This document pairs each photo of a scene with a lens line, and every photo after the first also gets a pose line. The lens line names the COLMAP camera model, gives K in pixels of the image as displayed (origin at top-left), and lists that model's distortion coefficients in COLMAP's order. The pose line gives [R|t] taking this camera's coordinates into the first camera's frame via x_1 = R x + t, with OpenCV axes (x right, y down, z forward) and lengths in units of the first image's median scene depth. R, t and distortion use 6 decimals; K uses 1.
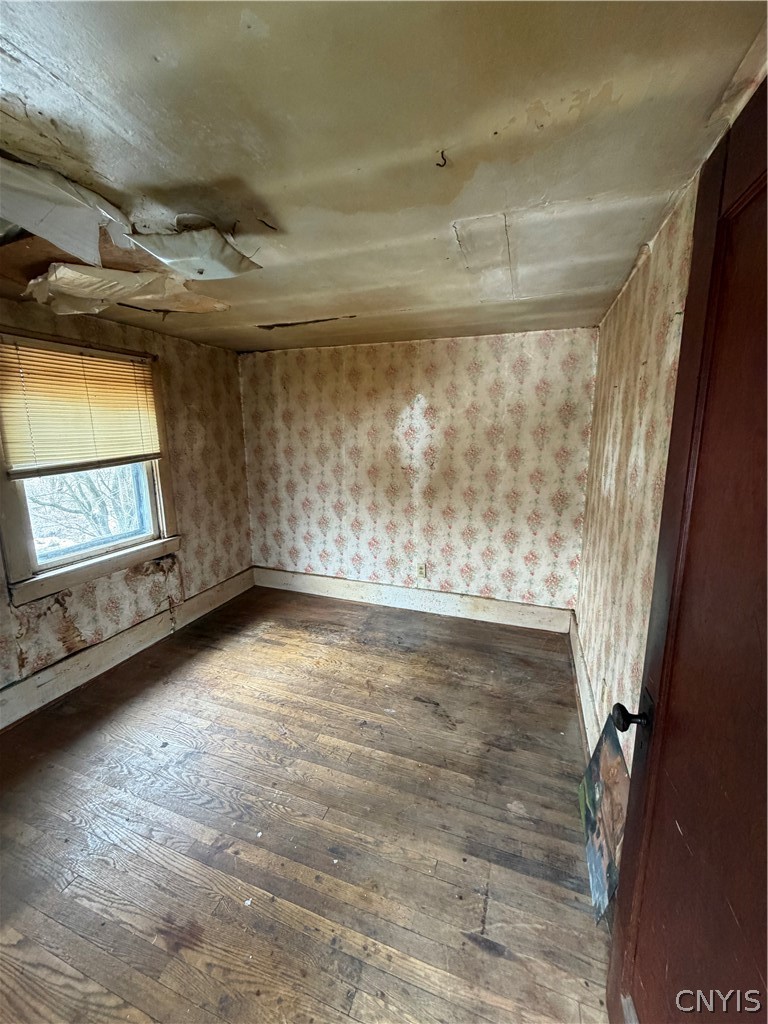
lens RADIAL K [[407.6, 0, 384.7], [0, 407.6, 506.6], [0, 0, 1]] dist [0.000282, -0.000119]
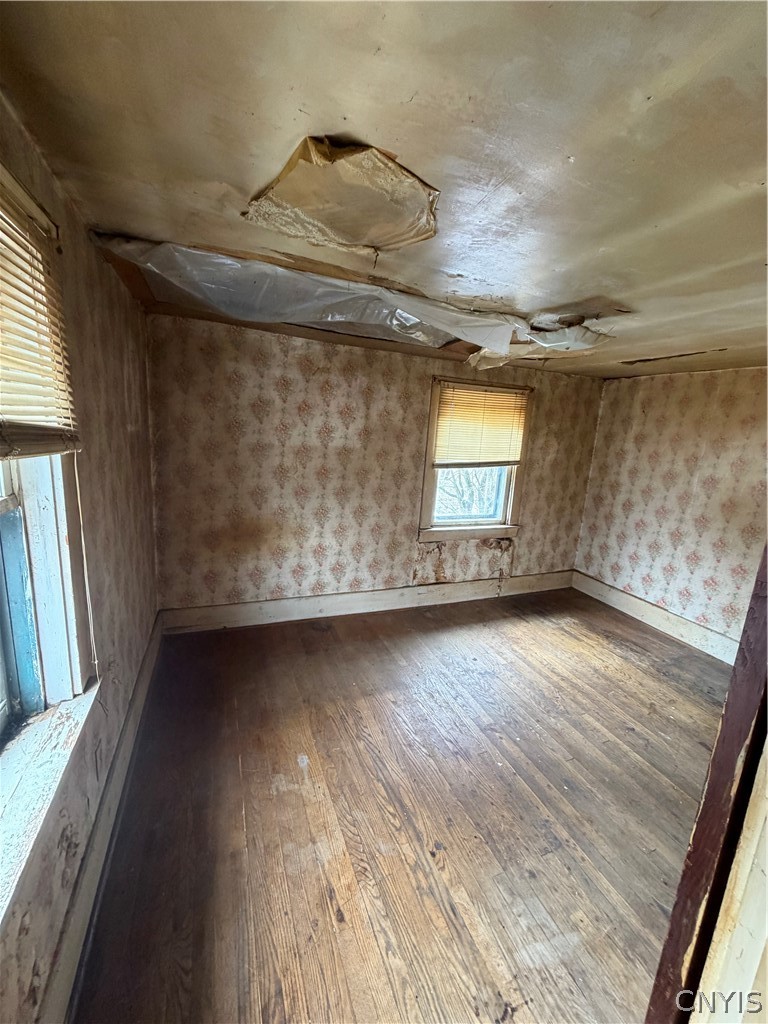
lens RADIAL K [[407.6, 0, 380.9], [0, 407.6, 508.7], [0, 0, 1]] dist [0.000282, -0.000119]
pose [[0.663579, 0.193720, -0.722589, 0.138849], [-0.202955, 0.976284, 0.075352, 0.010884], [0.720050, 0.096651, 0.687158, -0.221178]]
